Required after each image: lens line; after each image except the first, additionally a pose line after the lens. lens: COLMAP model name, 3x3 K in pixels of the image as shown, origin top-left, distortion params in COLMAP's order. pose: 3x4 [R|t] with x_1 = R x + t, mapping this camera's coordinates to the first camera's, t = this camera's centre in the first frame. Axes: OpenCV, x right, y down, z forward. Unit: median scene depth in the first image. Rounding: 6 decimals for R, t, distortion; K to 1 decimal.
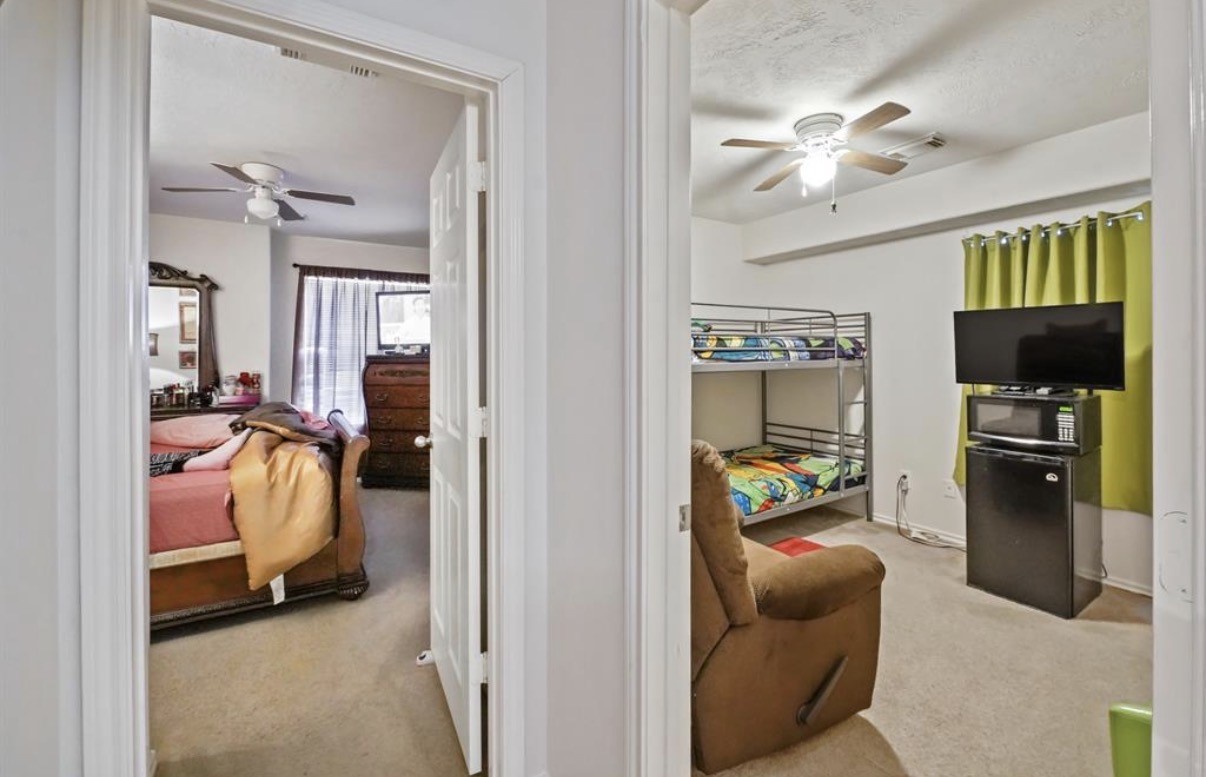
lens RADIAL K [[505.4, 0, 604.5], [0, 505.4, 342.5], [0, 0, 1]] dist [-0.009606, 0.000115]
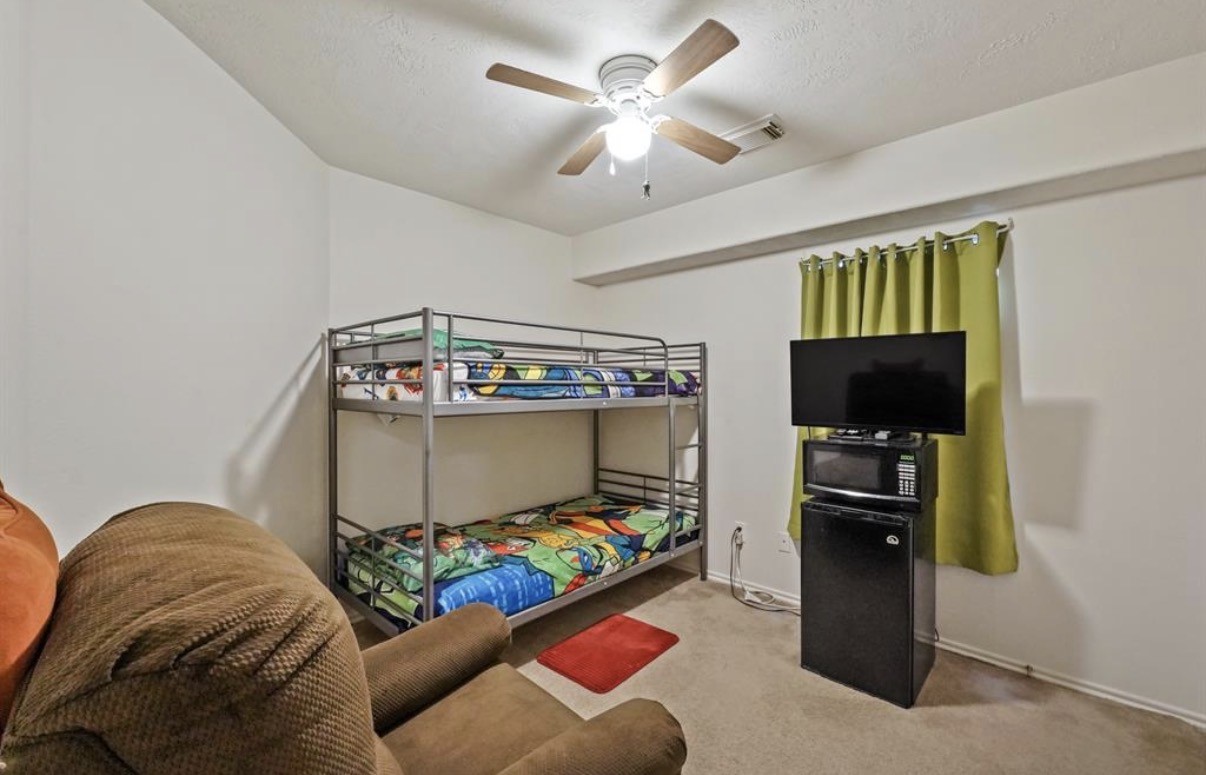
lens RADIAL K [[488.4, 0, 607.4], [0, 488.4, 373.3], [0, 0, 1]] dist [0.000856, 0.000127]
pose [[0.969051, 0.015714, 0.246359, 0.174885], [-0.013837, 0.999861, -0.009349, 0.004566], [-0.246471, 0.005651, 0.969134, 0.250670]]
